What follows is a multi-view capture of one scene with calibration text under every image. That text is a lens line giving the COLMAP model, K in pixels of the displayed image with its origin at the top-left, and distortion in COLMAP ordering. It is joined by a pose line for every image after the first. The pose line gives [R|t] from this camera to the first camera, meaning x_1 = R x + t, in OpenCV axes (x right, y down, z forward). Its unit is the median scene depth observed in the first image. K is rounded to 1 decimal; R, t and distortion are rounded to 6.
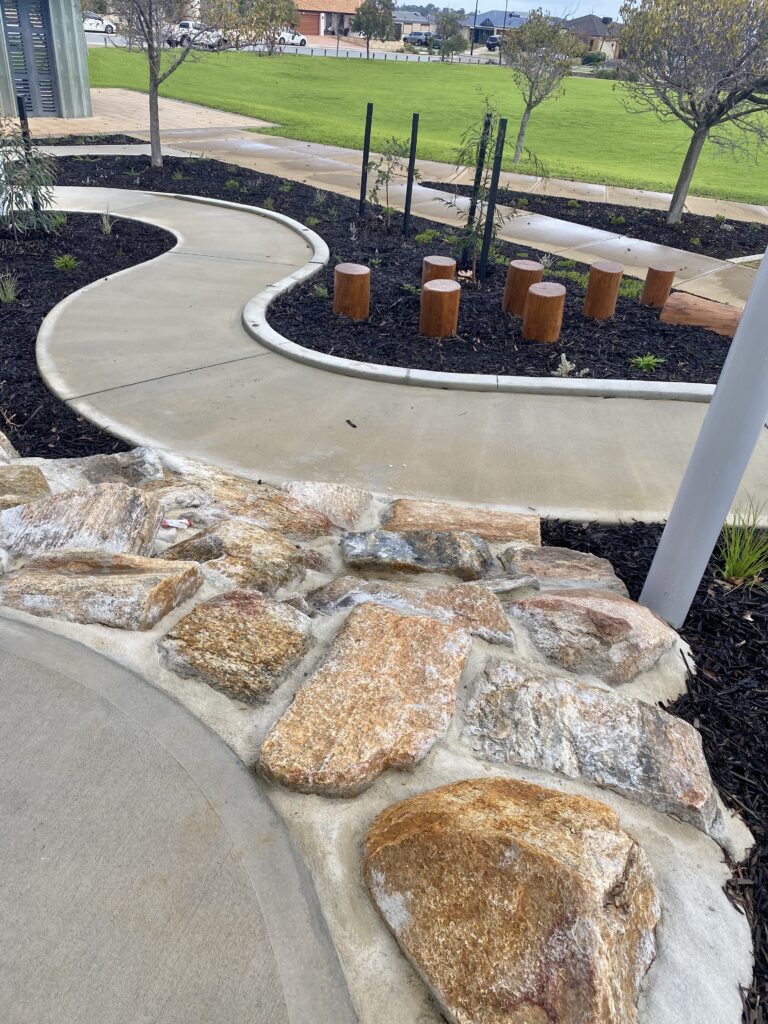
lens RADIAL K [[780.9, 0, 383.5], [0, 780.9, 520.7], [0, 0, 1]] dist [0.008697, -0.017116]
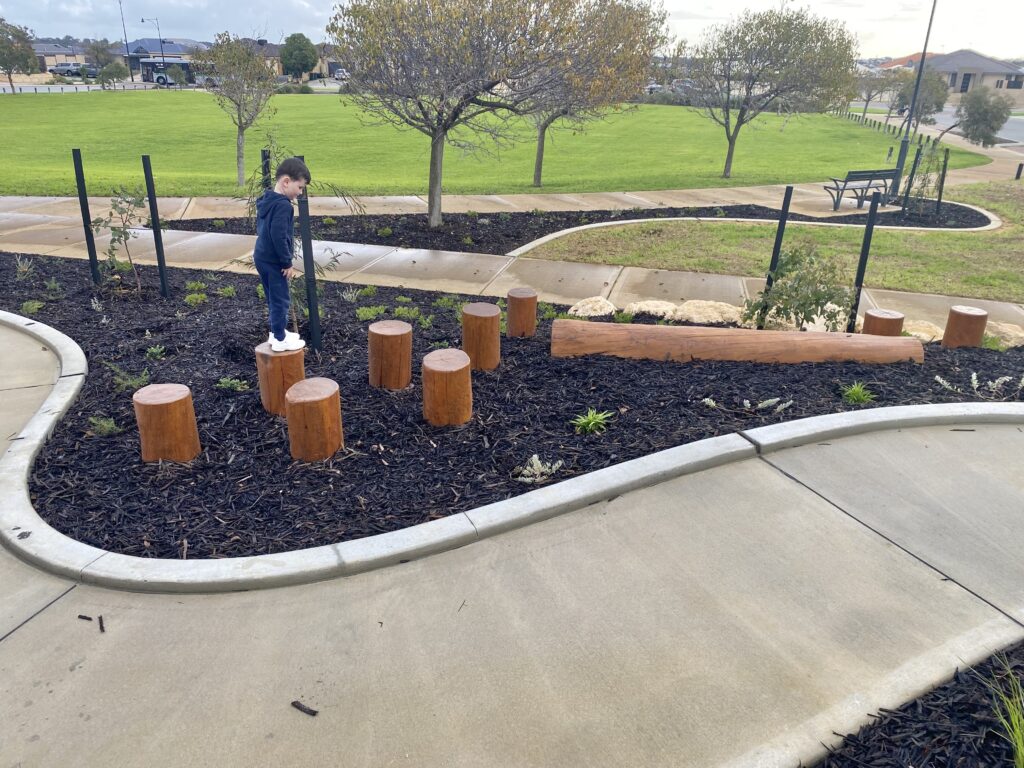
lens RADIAL K [[780.9, 0, 512.0], [0, 780.9, 384.0], [0, 0, 1]] dist [0.008697, -0.017116]
pose [[0.860973, -0.240874, 0.448002, -0.037456], [0.307858, 0.947892, -0.081998, -0.087607], [-0.404906, 0.208520, 0.890264, 0.137314]]
